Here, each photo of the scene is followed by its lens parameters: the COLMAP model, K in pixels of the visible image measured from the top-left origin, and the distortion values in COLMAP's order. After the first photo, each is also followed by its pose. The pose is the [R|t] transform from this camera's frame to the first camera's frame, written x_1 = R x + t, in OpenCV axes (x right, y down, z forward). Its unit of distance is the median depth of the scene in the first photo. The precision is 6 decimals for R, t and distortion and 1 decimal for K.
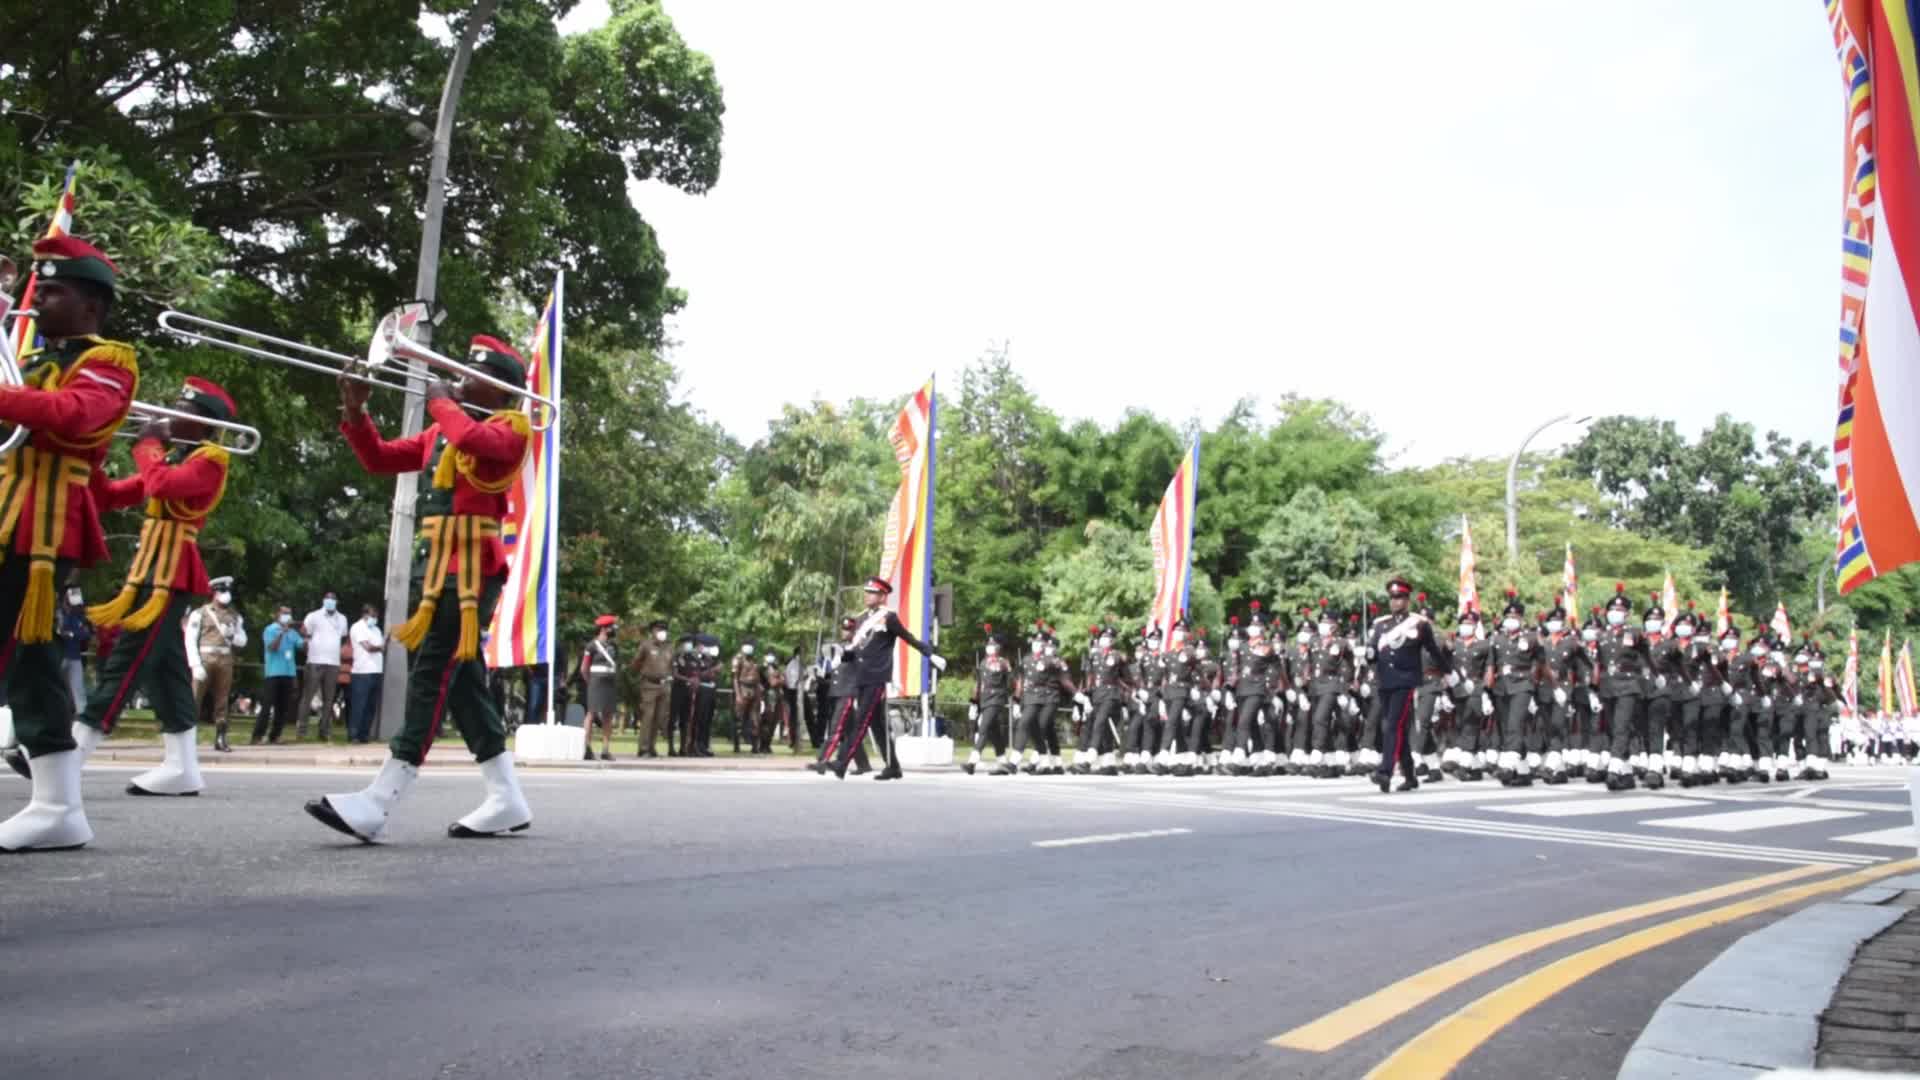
lens RADIAL K [[1391.9, 0, 951.1], [0, 1391.9, 461.7], [0, 0, 1]] dist [0.004782, -0.179733]
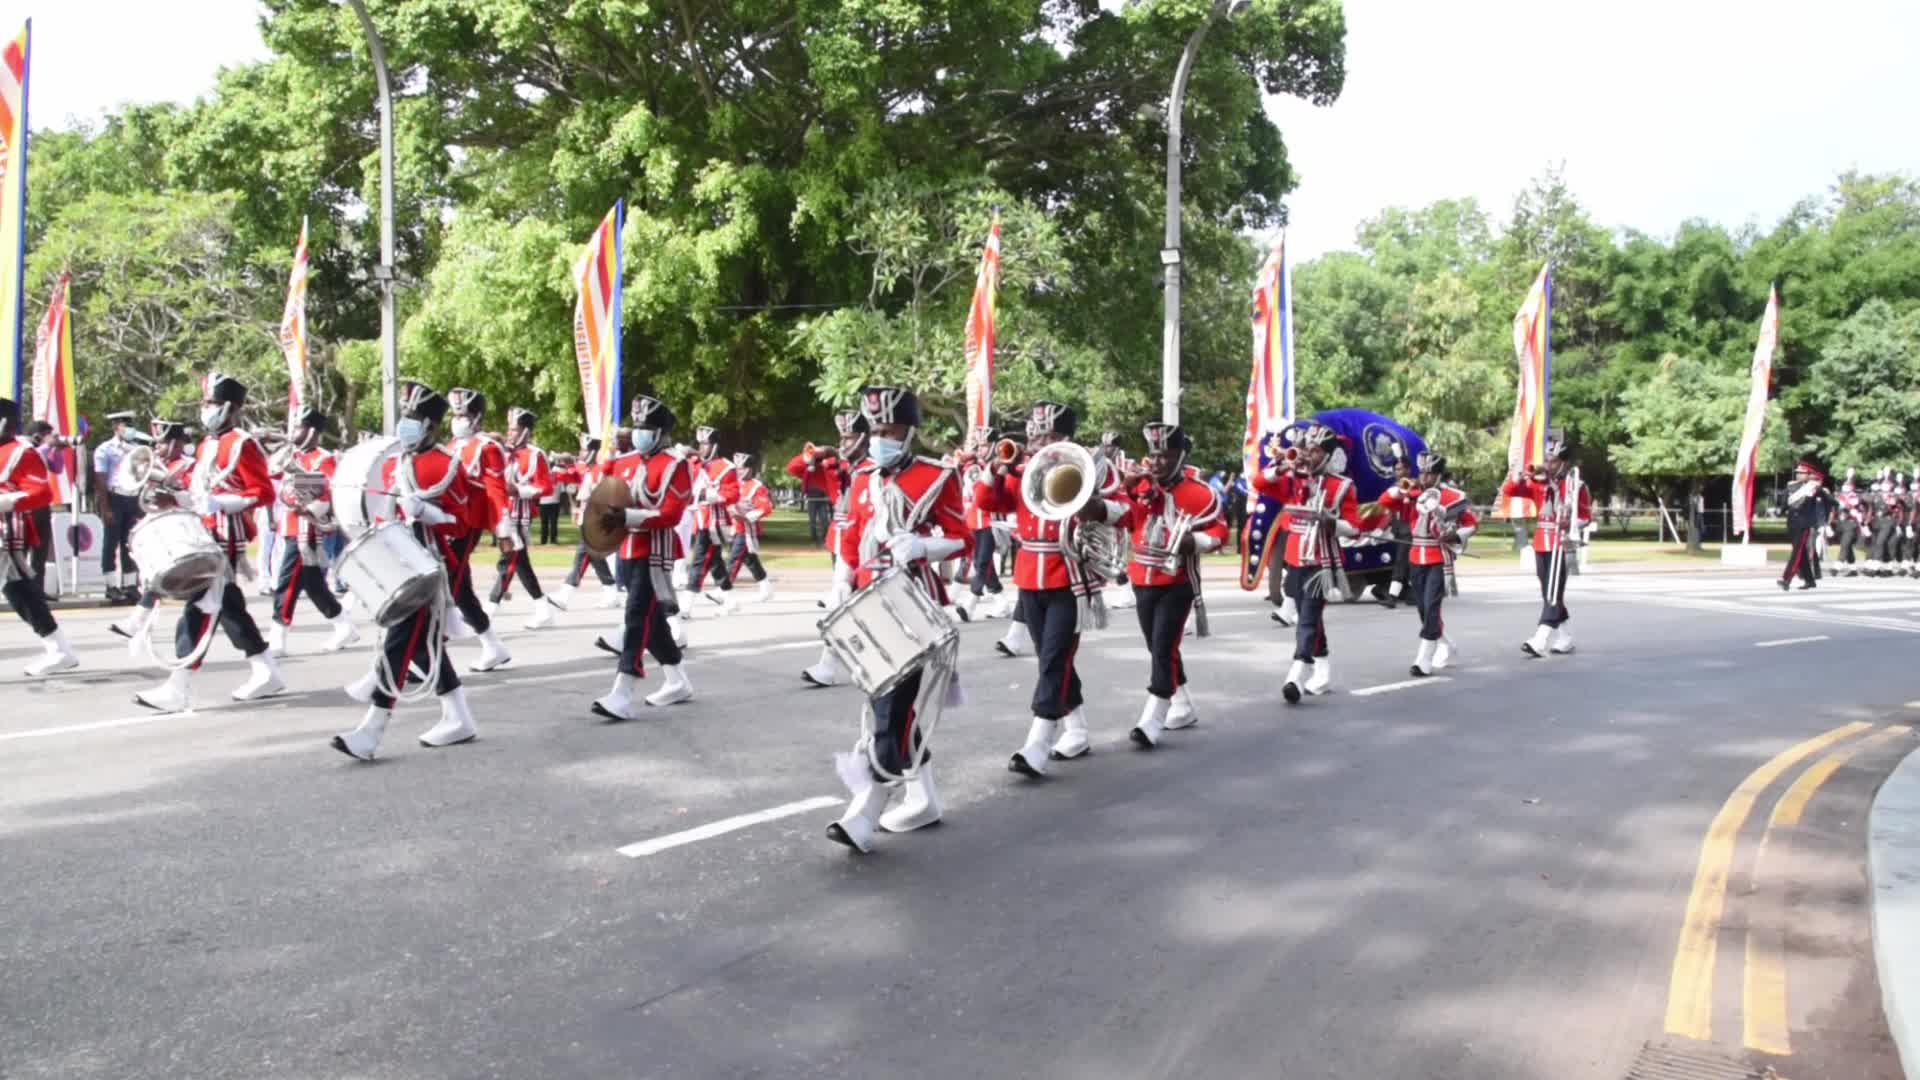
lens RADIAL K [[1465.7, 0, 960.0], [0, 1465.7, 540.0], [0, 0, 1]] dist [-0.142999, 0.147318]
pose [[0.952871, -0.014120, -0.303046, -0.088832], [0.079495, 0.975633, 0.204500, -0.084056], [0.292774, -0.218953, 0.930775, -0.265692]]
